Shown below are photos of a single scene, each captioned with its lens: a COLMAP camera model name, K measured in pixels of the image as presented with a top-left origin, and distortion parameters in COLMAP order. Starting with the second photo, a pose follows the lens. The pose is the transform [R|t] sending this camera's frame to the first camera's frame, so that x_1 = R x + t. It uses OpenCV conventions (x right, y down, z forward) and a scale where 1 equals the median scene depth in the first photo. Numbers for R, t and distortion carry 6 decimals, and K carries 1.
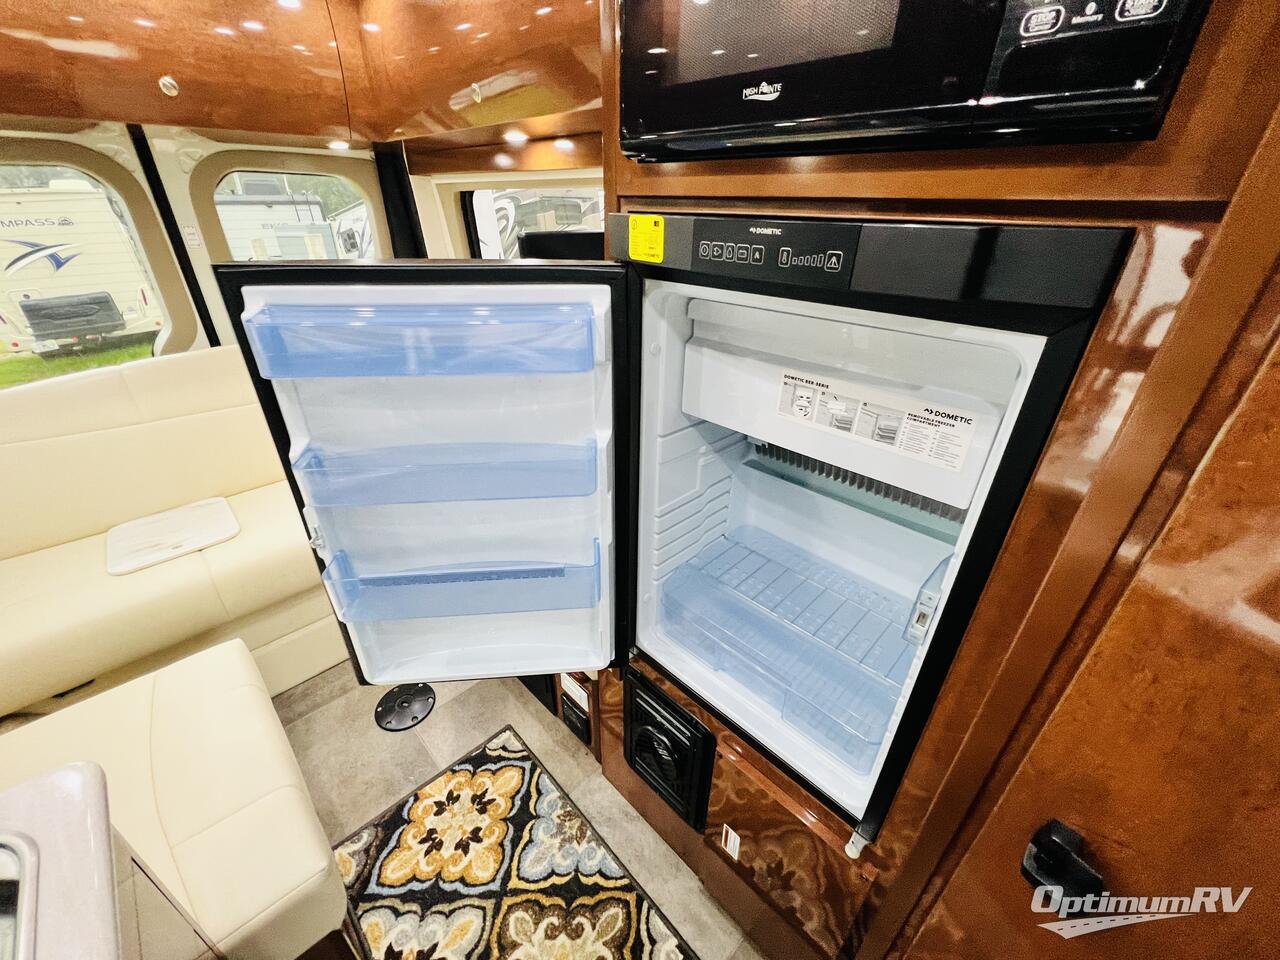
lens RADIAL K [[513.3, 0, 636.0], [0, 513.3, 477.3], [0, 0, 1]] dist [-0.001568, 0.000018]
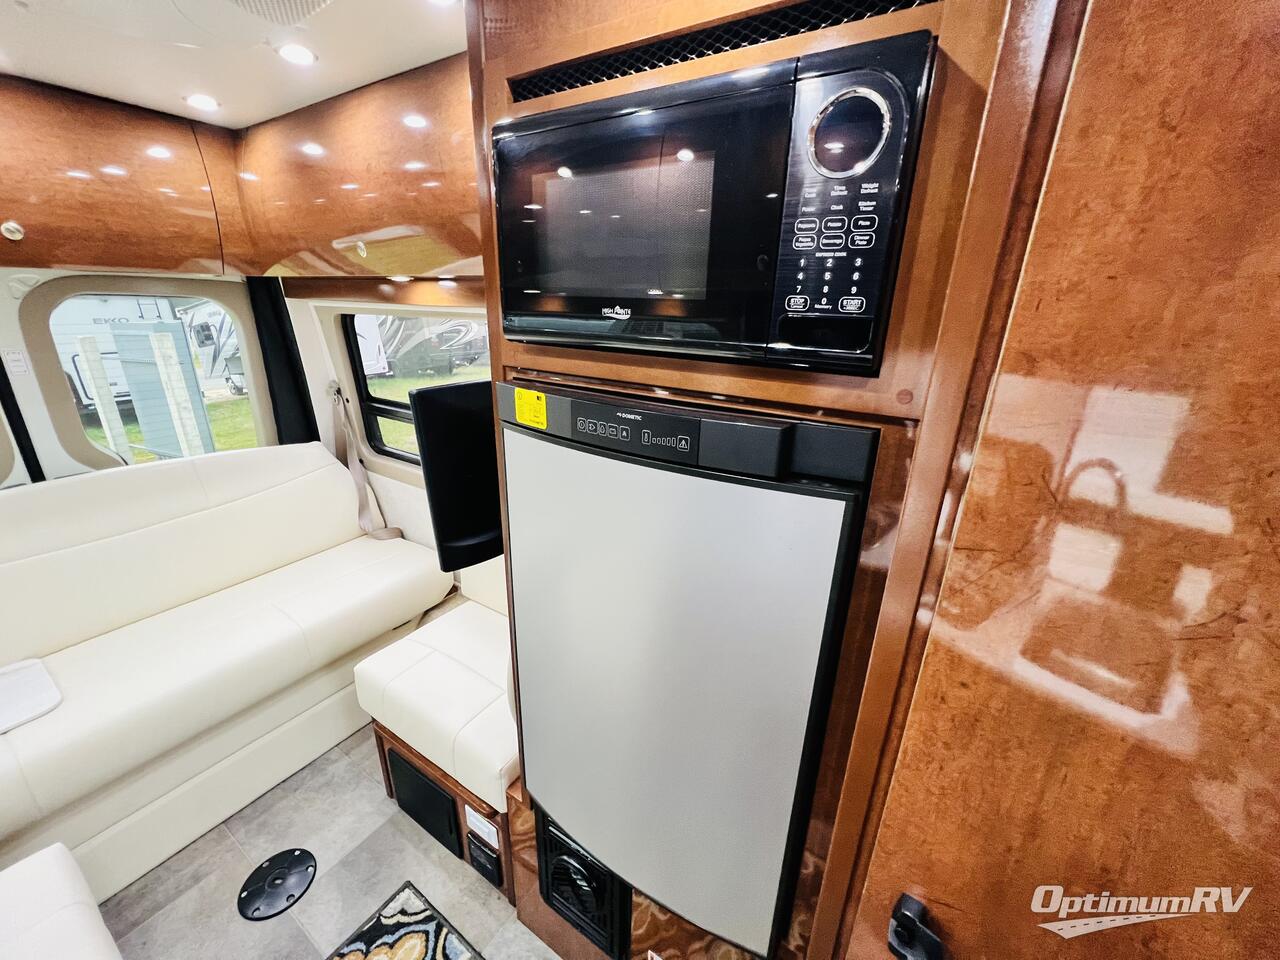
lens RADIAL K [[511.5, 0, 637.6], [0, 511.5, 477.0], [0, 0, 1]] dist [-0.004547, 0.000234]
pose [[0.976452, -0.060240, 0.207152, 0.003261], [0.091243, 0.985431, -0.143528, -0.058316], [-0.195488, 0.159050, 0.967723, -0.062359]]
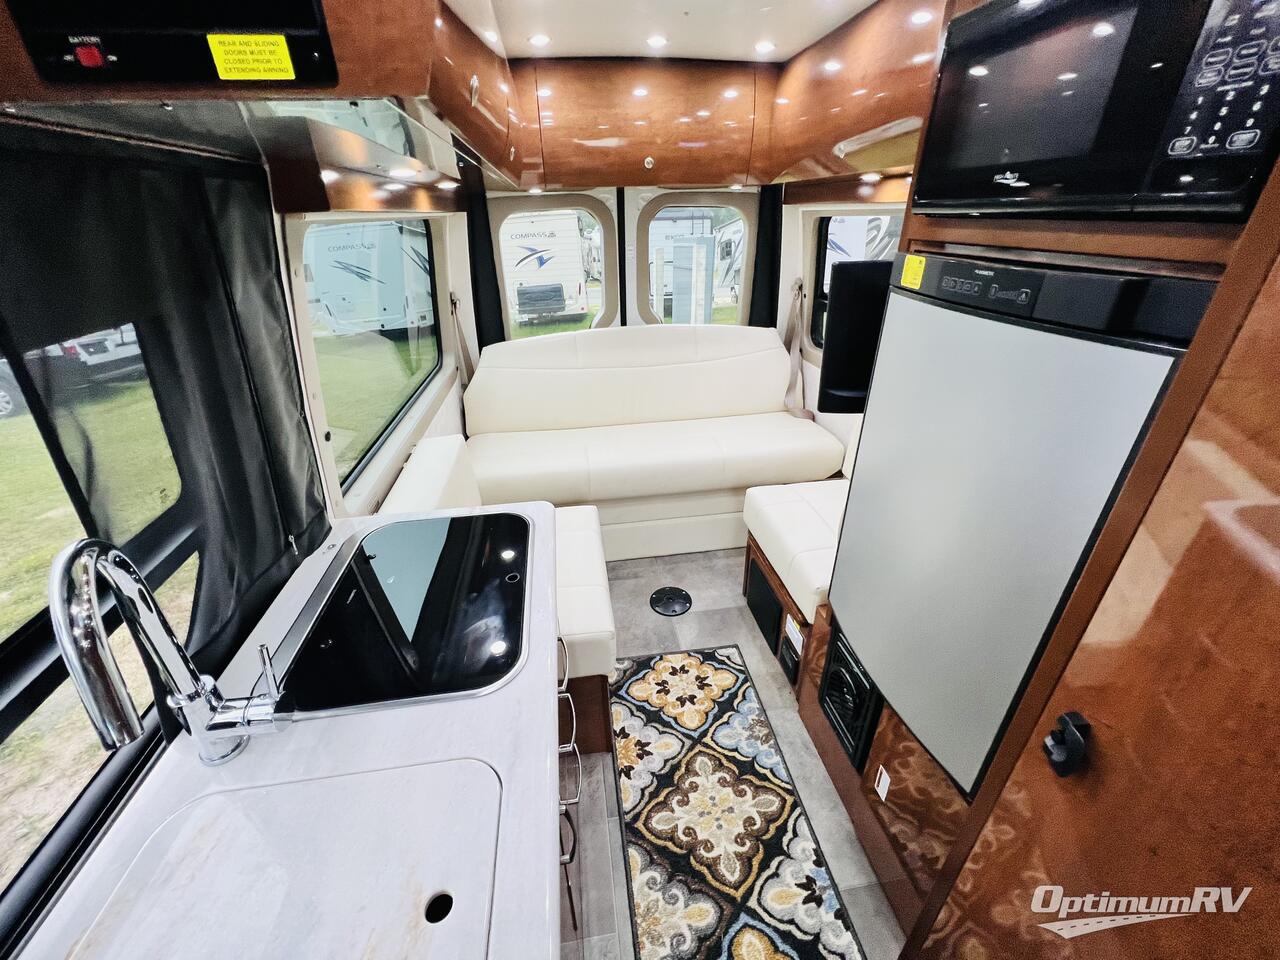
lens RADIAL K [[511.5, 0, 637.6], [0, 511.5, 477.0], [0, 0, 1]] dist [-0.004547, 0.000234]
pose [[0.809845, 0.247994, -0.531649, 0.135691], [-0.255231, 0.964934, 0.061318, 0.086558], [0.528212, 0.086035, 0.844742, -0.248897]]
